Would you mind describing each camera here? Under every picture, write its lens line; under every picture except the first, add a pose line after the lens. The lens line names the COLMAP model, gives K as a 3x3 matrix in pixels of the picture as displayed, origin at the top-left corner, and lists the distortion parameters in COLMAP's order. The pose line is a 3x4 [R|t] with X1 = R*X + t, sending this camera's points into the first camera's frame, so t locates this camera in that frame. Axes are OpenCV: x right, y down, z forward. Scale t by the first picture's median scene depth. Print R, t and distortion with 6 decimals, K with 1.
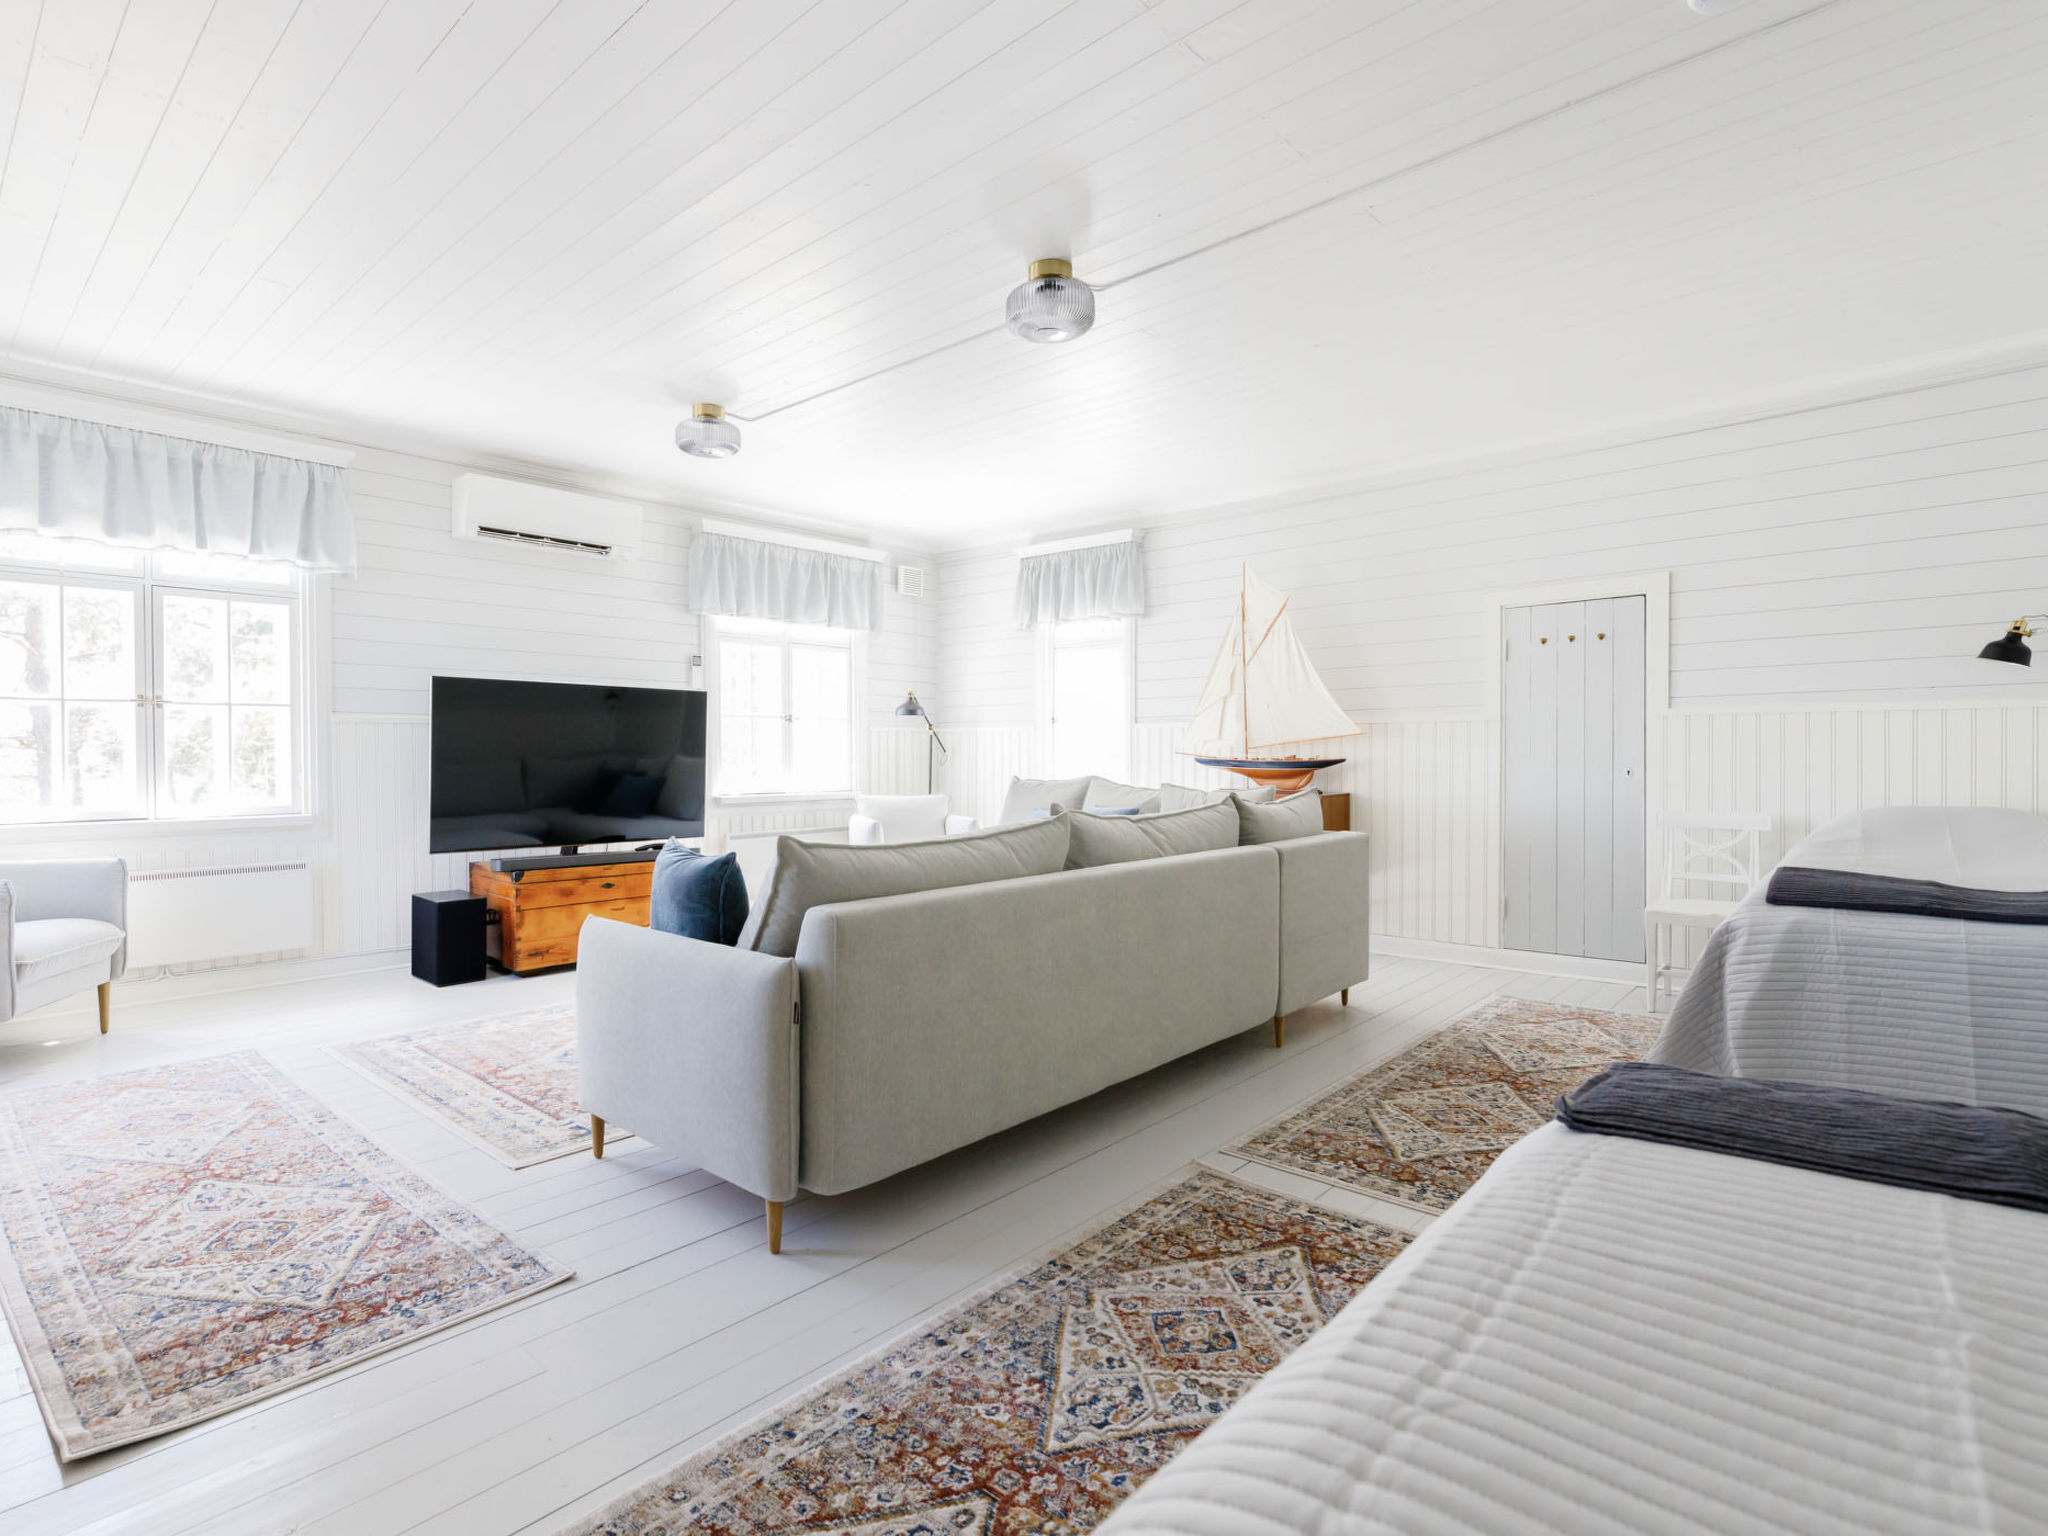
lens RADIAL K [[926.2, 0, 880.9], [0, 926.2, 769.1], [0, 0, 1]] dist [-0.000772, -0.000069]
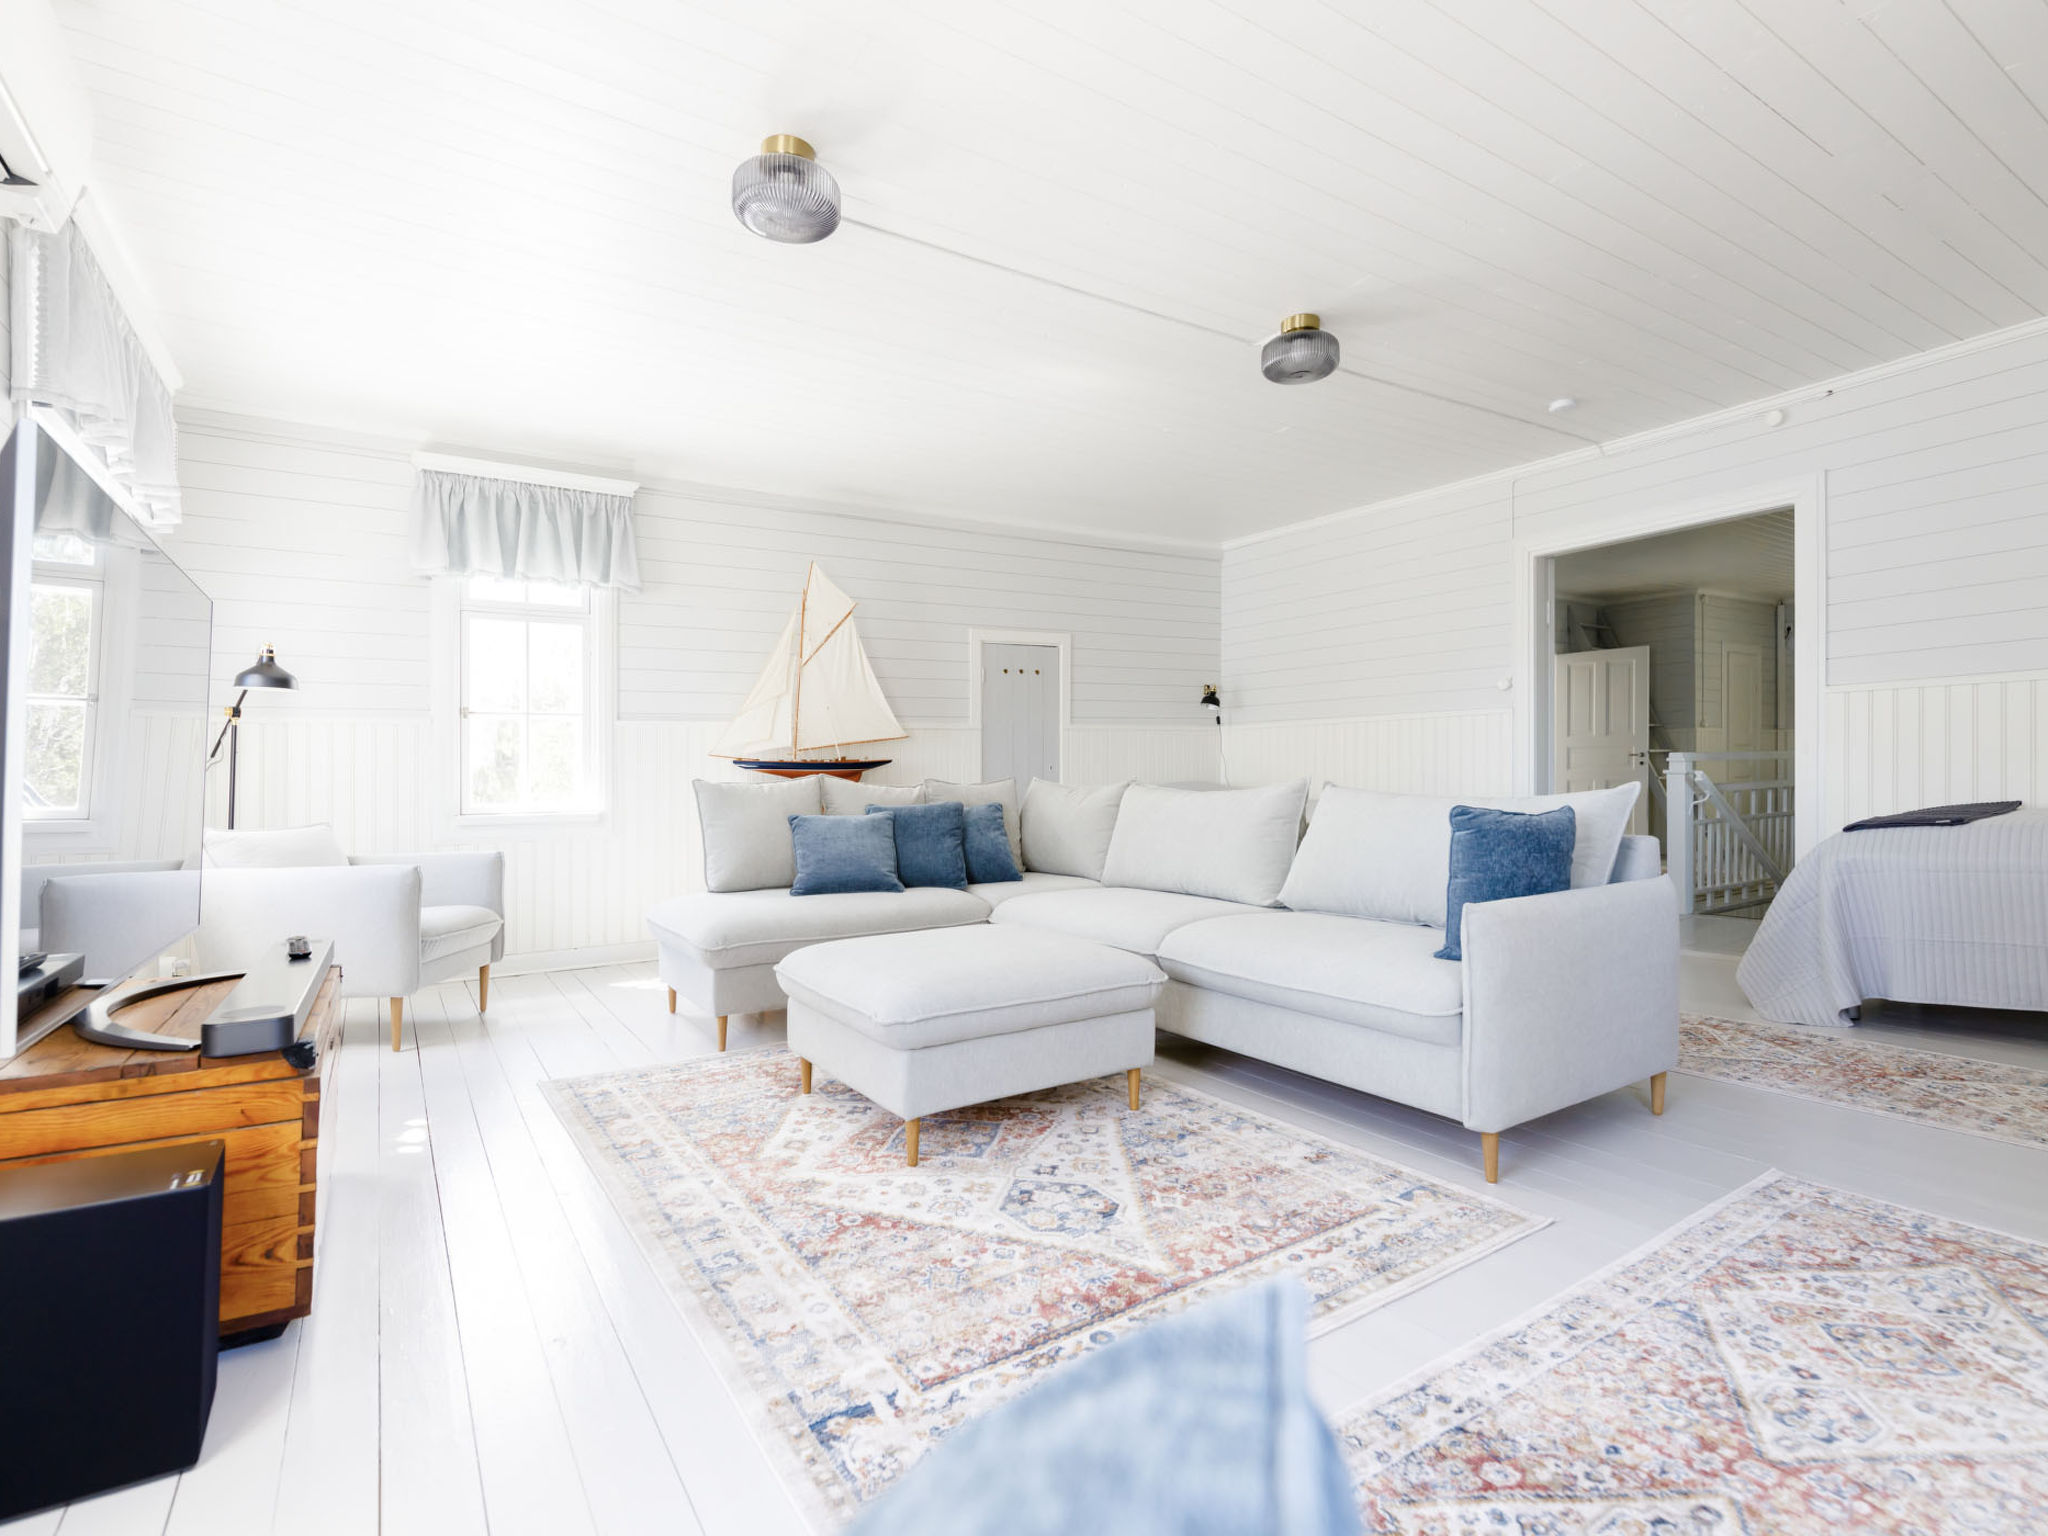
lens RADIAL K [[1000.7, 0, 1029.6], [0, 1000.7, 766.1], [0, 0, 1]] dist [-0.000997, -0.000153]
pose [[0.257170, 0.003540, 0.966360, -1.035377], [0.033978, 0.999342, -0.012704, 0.029575], [-0.965769, 0.036102, 0.256880, 0.926064]]
